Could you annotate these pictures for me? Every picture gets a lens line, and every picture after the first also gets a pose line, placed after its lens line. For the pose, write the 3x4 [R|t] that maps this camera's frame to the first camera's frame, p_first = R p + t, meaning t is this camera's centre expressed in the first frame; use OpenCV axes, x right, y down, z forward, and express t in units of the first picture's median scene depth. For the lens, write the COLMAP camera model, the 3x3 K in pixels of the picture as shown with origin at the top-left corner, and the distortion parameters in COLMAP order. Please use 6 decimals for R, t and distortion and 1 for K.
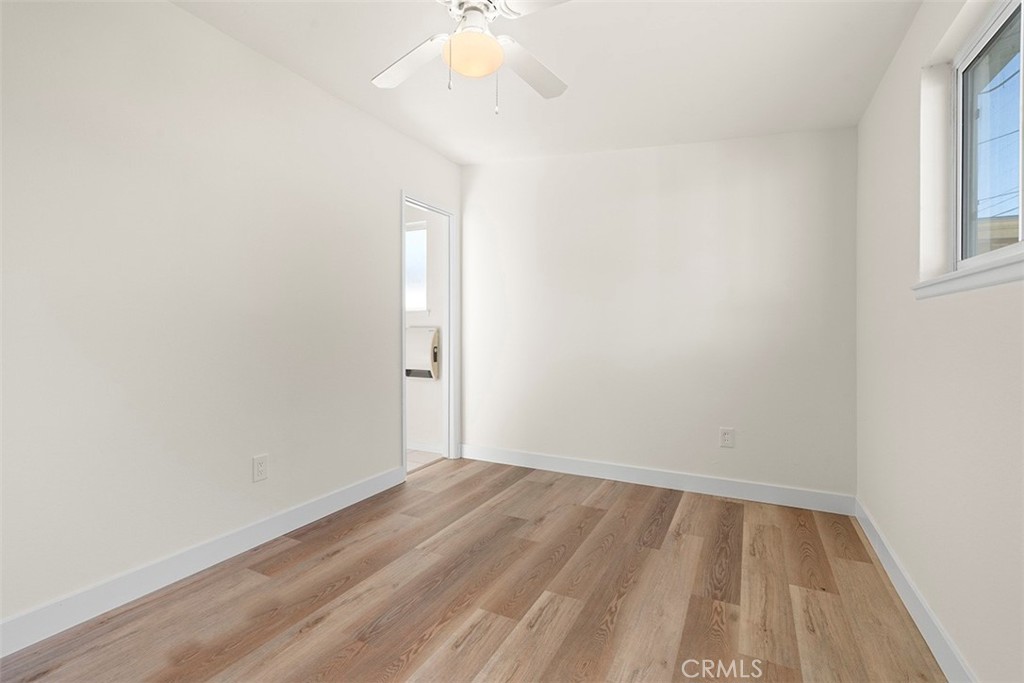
lens RADIAL K [[464.1, 0, 508.9], [0, 464.1, 337.5], [0, 0, 1]] dist [-0.013052, 0.004159]
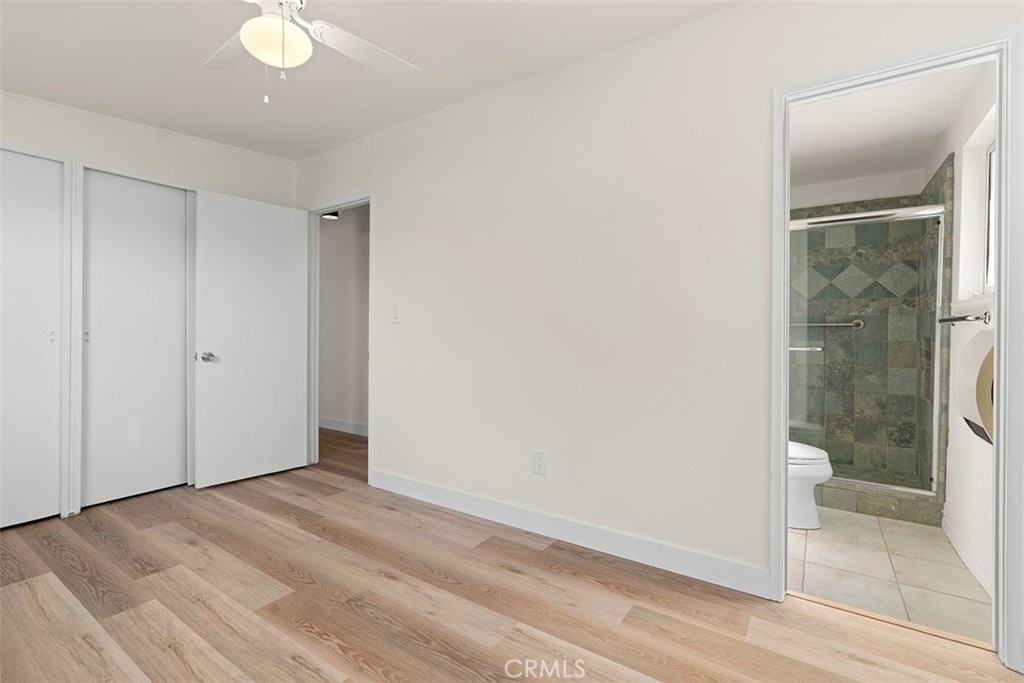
lens RADIAL K [[464.1, 0, 507.3], [0, 464.1, 337.2], [0, 0, 1]] dist [-0.013052, 0.004159]
pose [[-0.118885, -0.000339, -0.992908, 0.589250], [-0.025289, 0.999677, 0.002686, -0.007018], [0.992586, 0.025429, -0.118855, 1.156490]]
